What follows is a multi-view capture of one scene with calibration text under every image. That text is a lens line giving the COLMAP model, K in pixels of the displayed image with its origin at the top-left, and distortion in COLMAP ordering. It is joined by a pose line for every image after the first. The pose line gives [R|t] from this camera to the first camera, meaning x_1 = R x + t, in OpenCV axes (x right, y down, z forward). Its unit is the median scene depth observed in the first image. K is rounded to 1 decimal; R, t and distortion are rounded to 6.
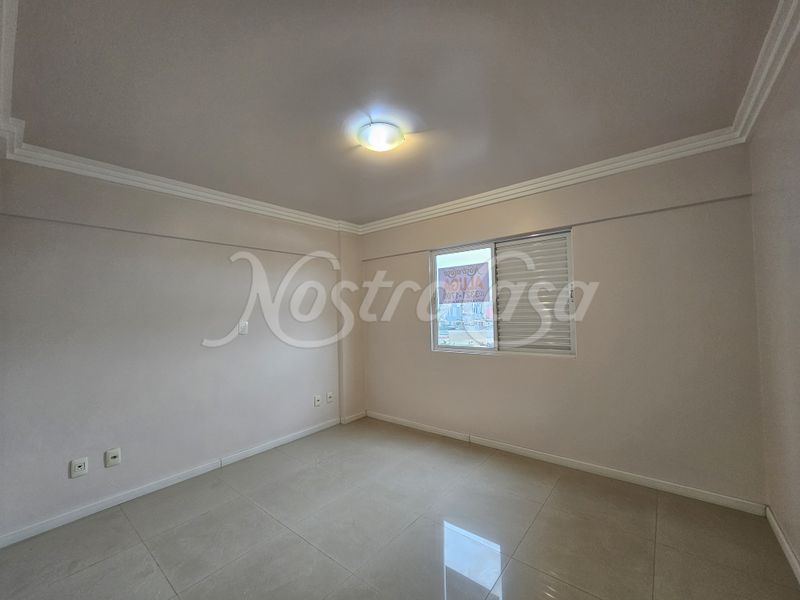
lens RADIAL K [[323.8, 0, 400.0], [0, 323.8, 300.0], [0, 0, 1]] dist [0.000116, 0.000000]
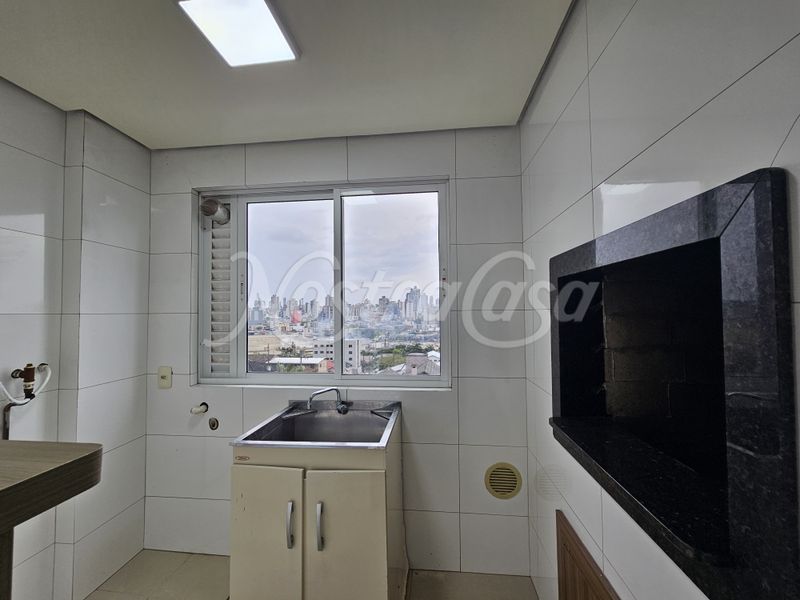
lens RADIAL K [[323.8, 0, 400.0], [0, 323.8, 300.0], [0, 0, 1]] dist [0.000116, 0.000000]
pose [[0.547077, -0.013088, -0.836980, 0.971500], [0.018858, 0.999817, -0.003308, 0.001092], [0.836870, -0.013974, 0.547224, 0.669142]]
